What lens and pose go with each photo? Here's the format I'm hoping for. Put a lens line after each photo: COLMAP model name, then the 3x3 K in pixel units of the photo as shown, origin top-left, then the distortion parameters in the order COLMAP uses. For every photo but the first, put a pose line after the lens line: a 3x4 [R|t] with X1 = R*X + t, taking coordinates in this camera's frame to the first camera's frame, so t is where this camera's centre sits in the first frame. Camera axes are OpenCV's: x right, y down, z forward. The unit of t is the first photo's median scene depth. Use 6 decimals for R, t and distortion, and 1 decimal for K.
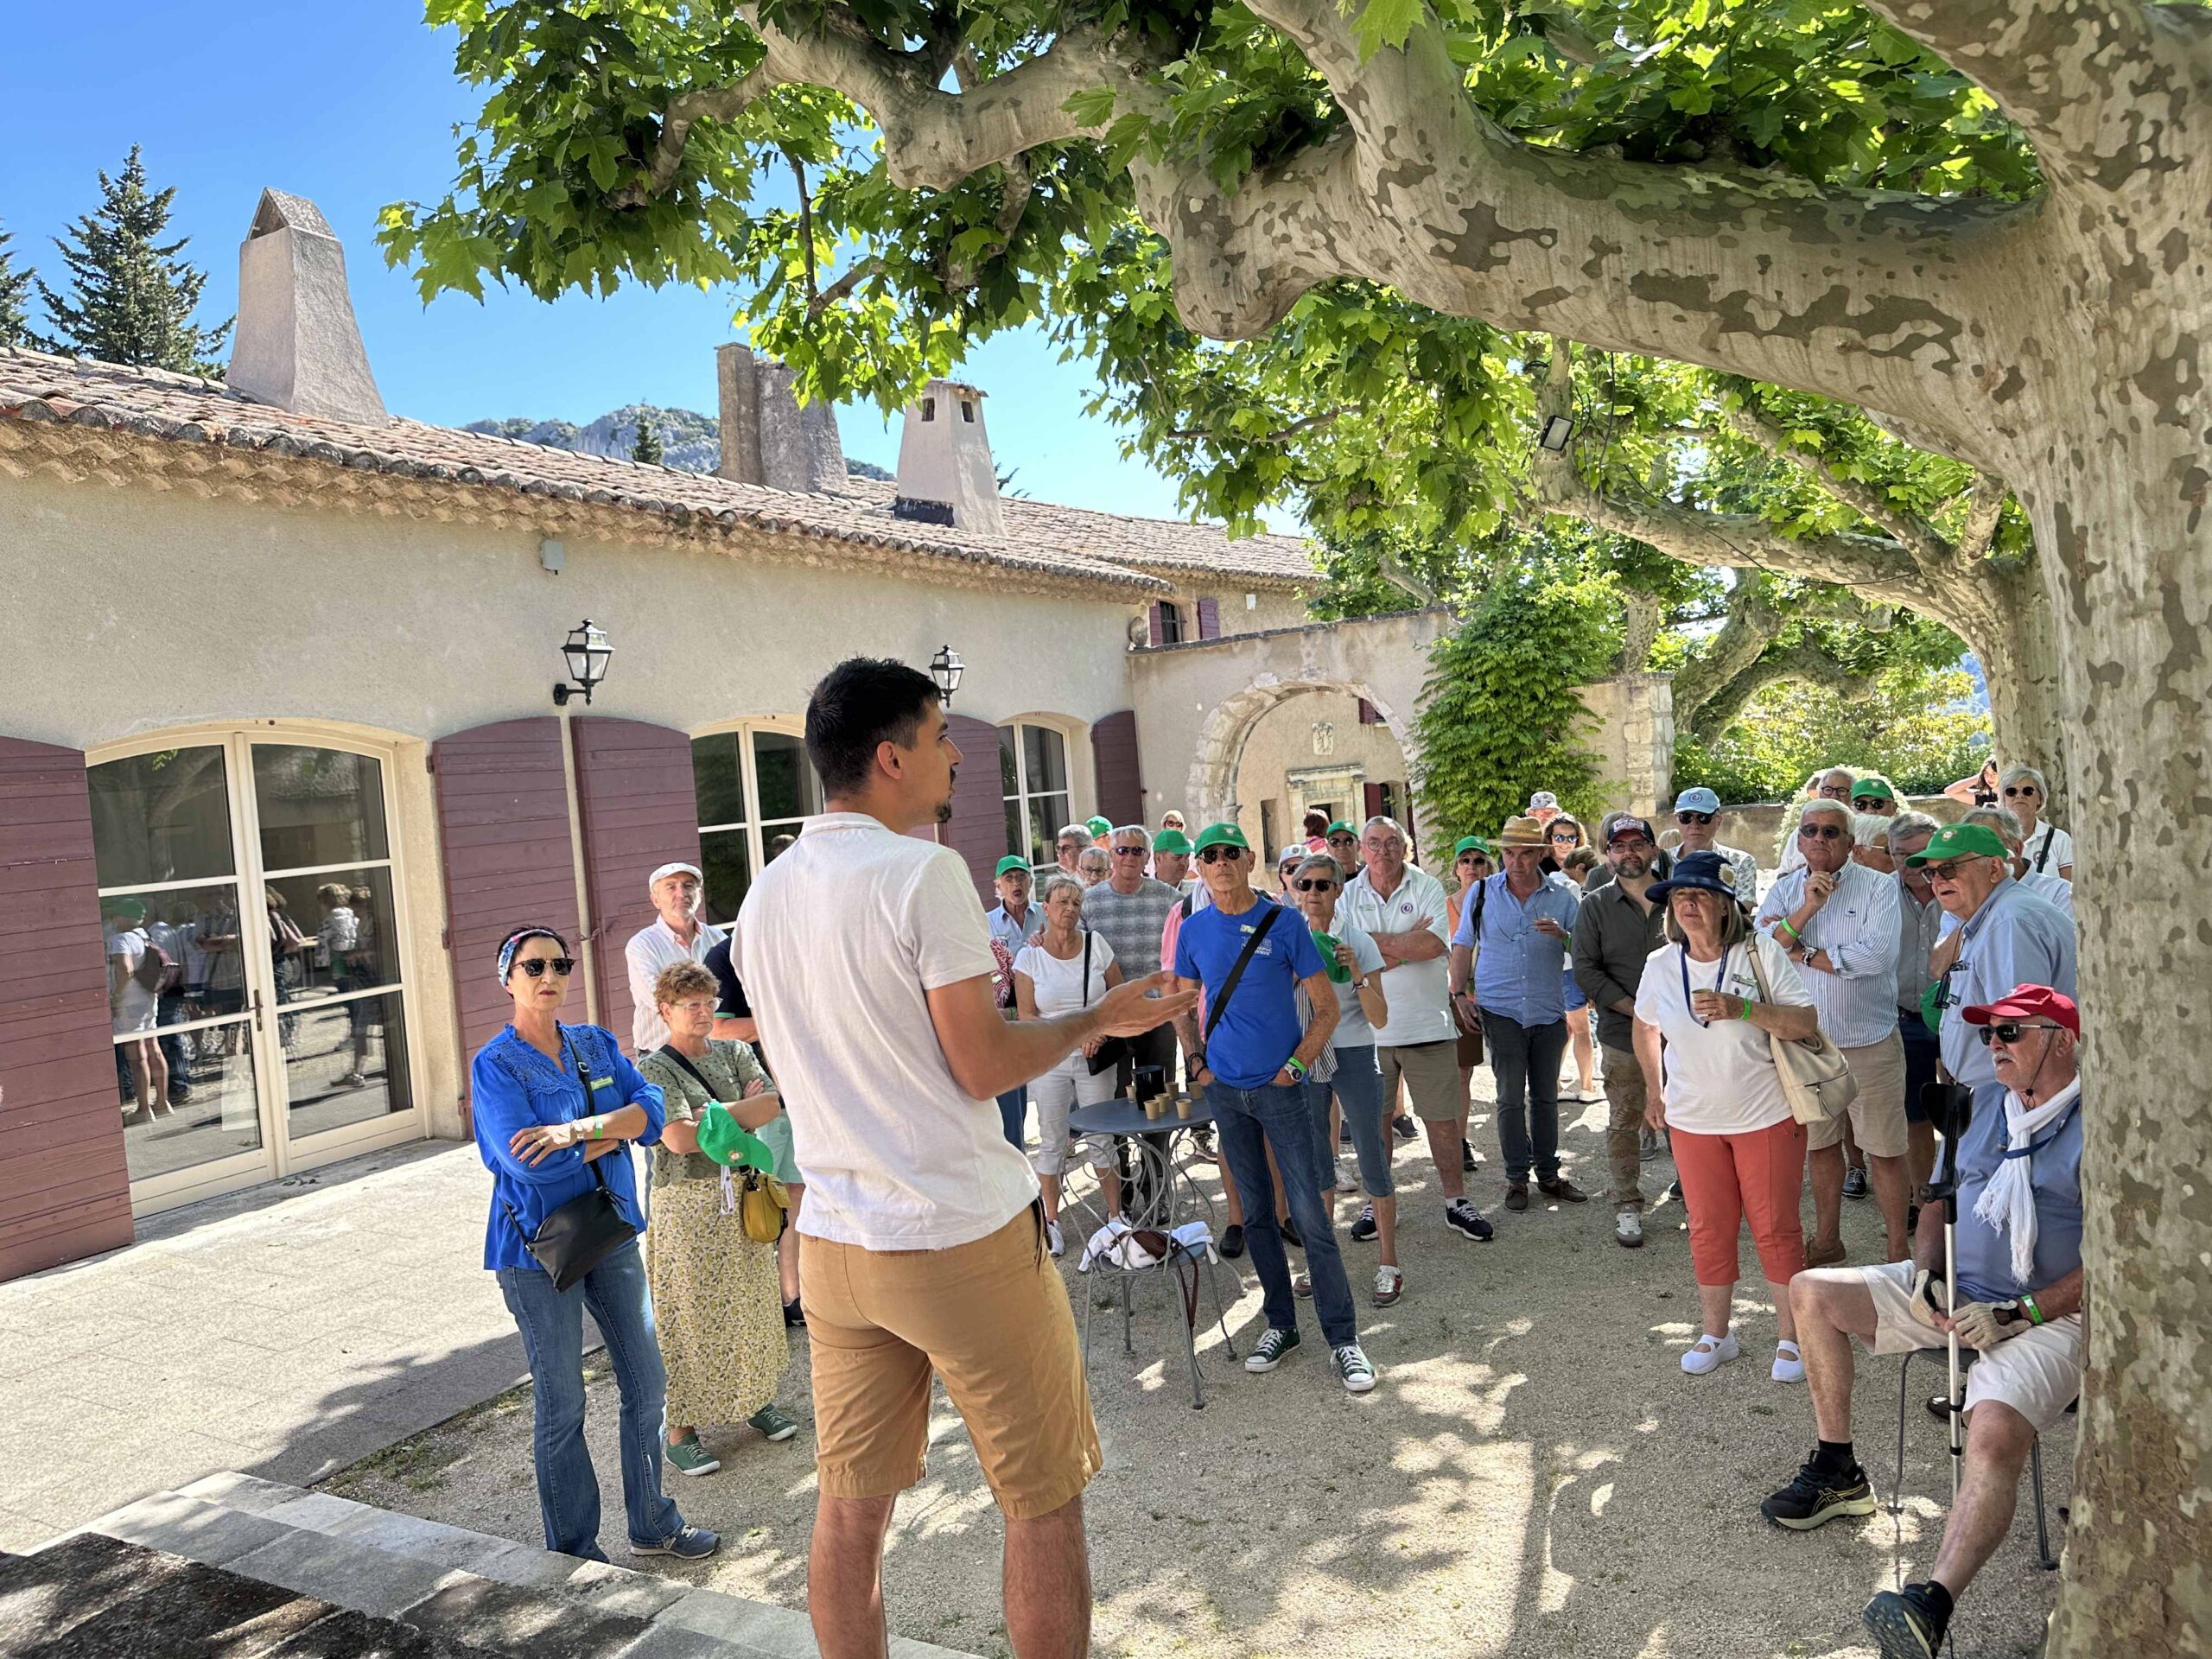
lens RADIAL K [[1510.4, 0, 1108.7], [0, 1510.4, 809.2], [0, 0, 1]] dist [0.277634, -0.282188]
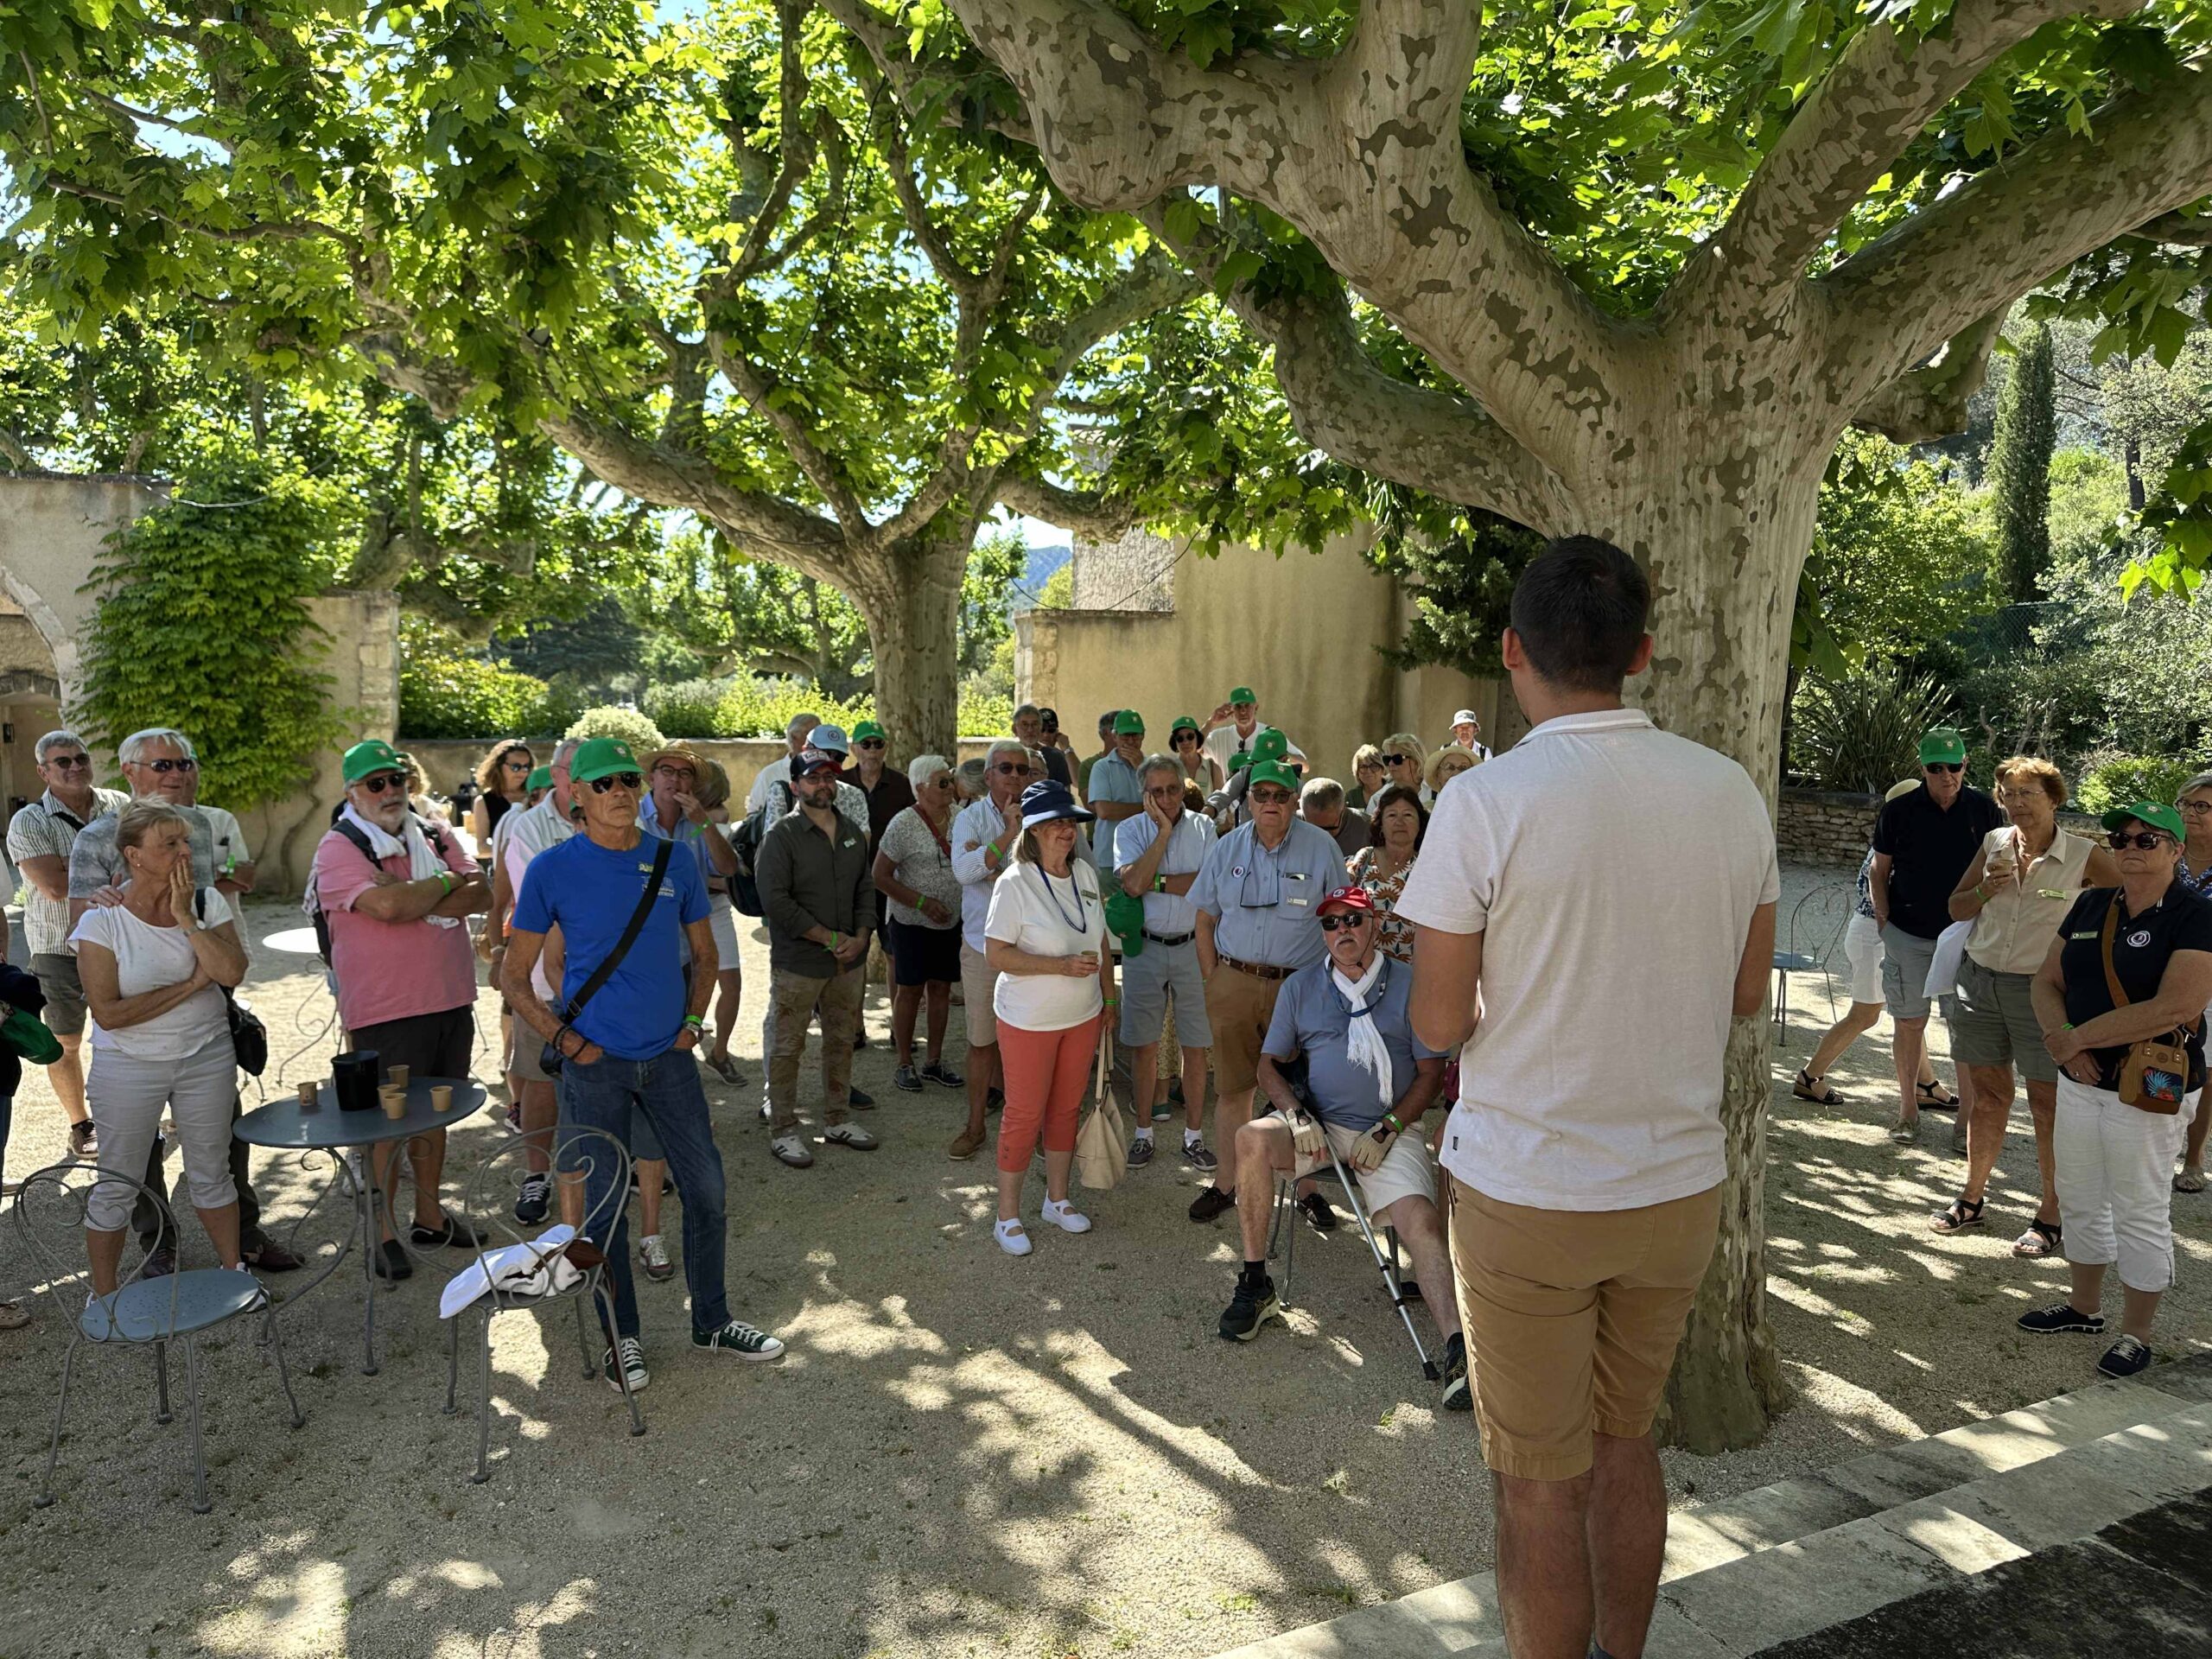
lens RADIAL K [[1562.1, 0, 1106.0], [0, 1562.1, 829.5], [0, 0, 1]] dist [0.006325, -0.005954]
pose [[0.606647, -0.001233, 0.794970, -0.245559], [-0.040110, 0.998678, 0.032157, 0.011944], [-0.793959, -0.051394, 0.605795, 0.160958]]
